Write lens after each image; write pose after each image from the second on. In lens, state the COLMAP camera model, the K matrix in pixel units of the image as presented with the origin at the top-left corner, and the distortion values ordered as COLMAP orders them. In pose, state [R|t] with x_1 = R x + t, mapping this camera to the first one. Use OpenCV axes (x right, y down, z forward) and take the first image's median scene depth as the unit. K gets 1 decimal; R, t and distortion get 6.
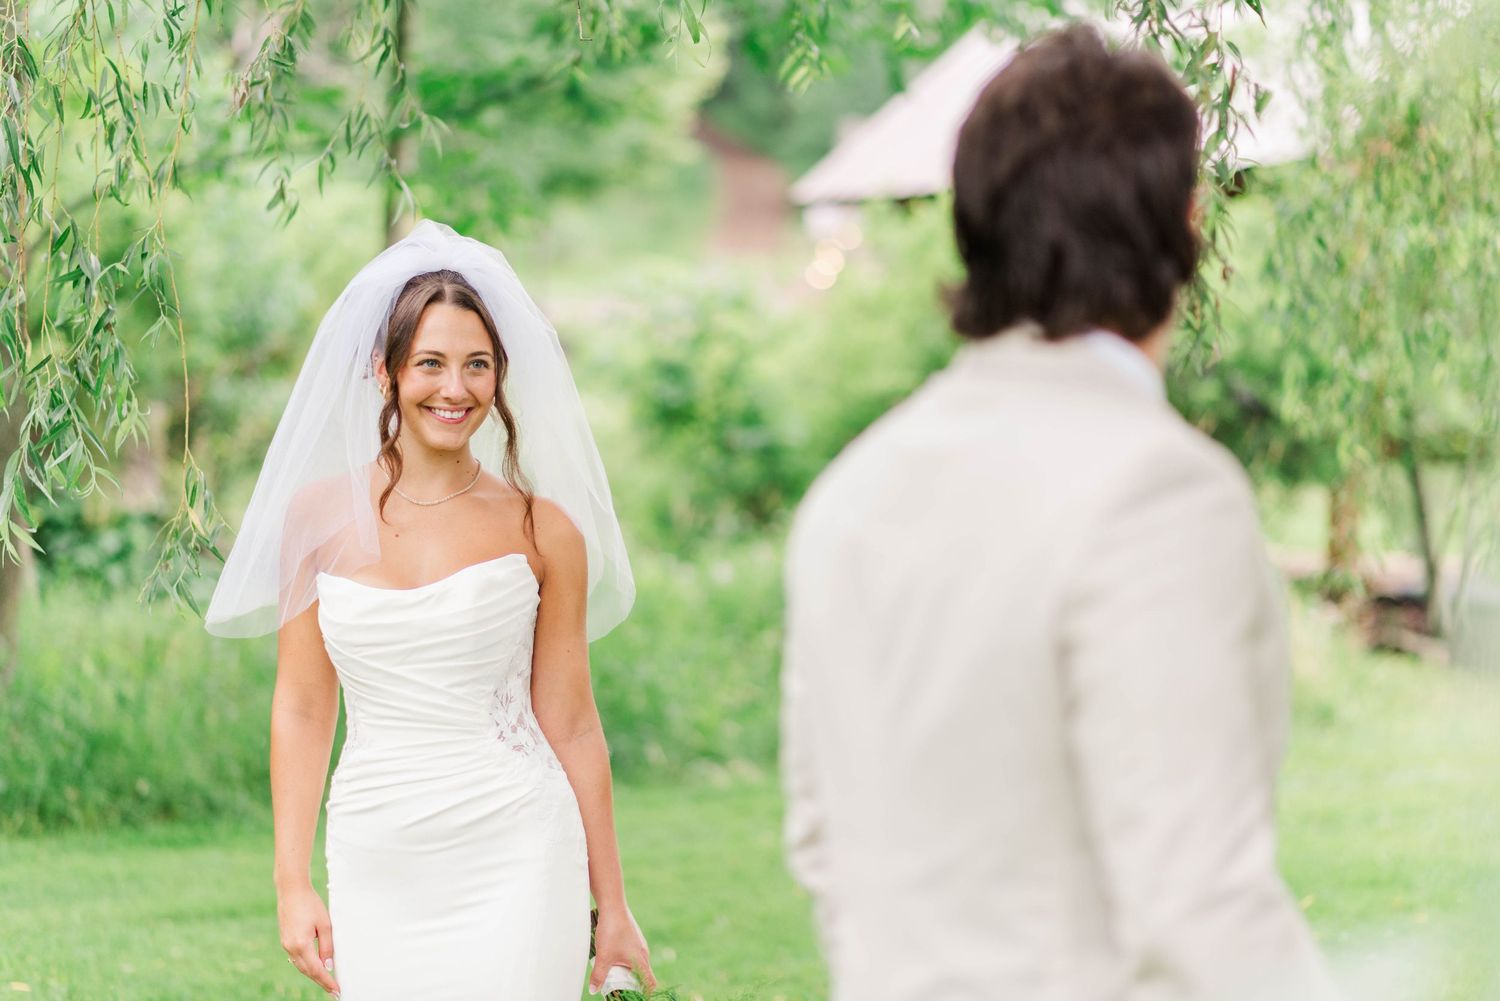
lens RADIAL K [[3680.3, 0, 750.0], [0, 3680.3, 500.5], [0, 0, 1]] dist [0.009369, 0.014776]
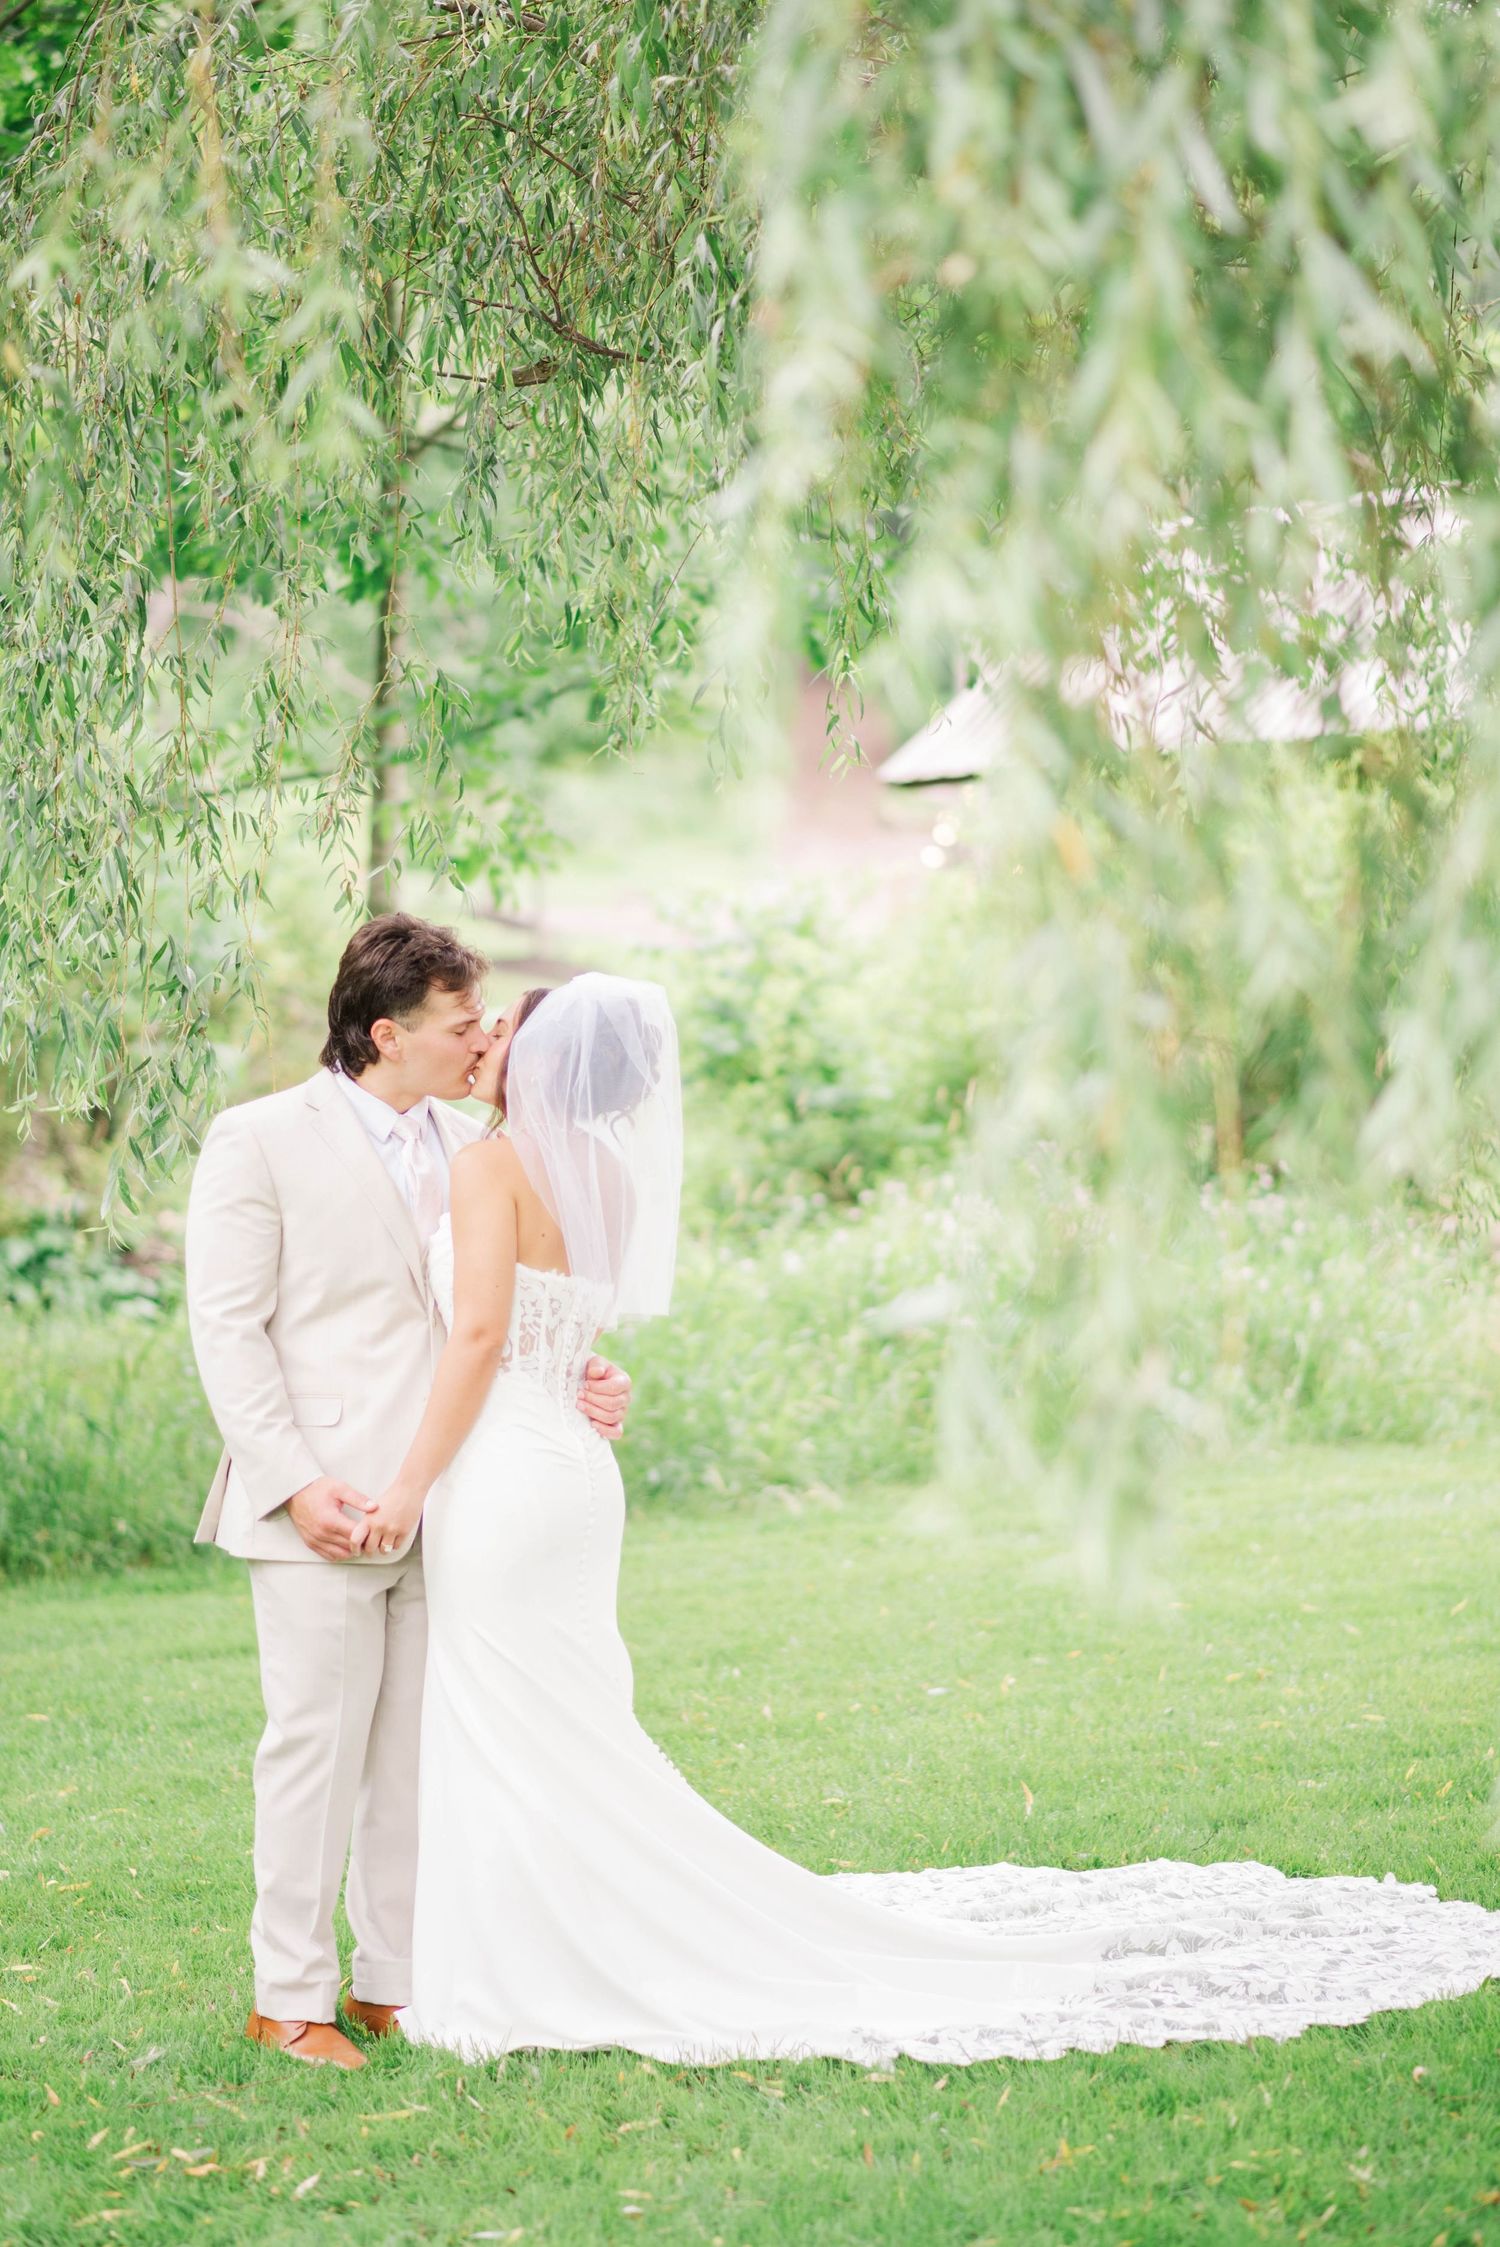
lens RADIAL K [[5513.0, 0, 750.0], [0, 5513.0, 1123.5], [0, 0, 1]] dist [0.009369, 0.014776]
pose [[0.999442, -0.028235, -0.017872, 0.007036], [0.028062, 0.999558, -0.009863, 0.000559], [0.018142, 0.009356, 0.999792, -0.266153]]
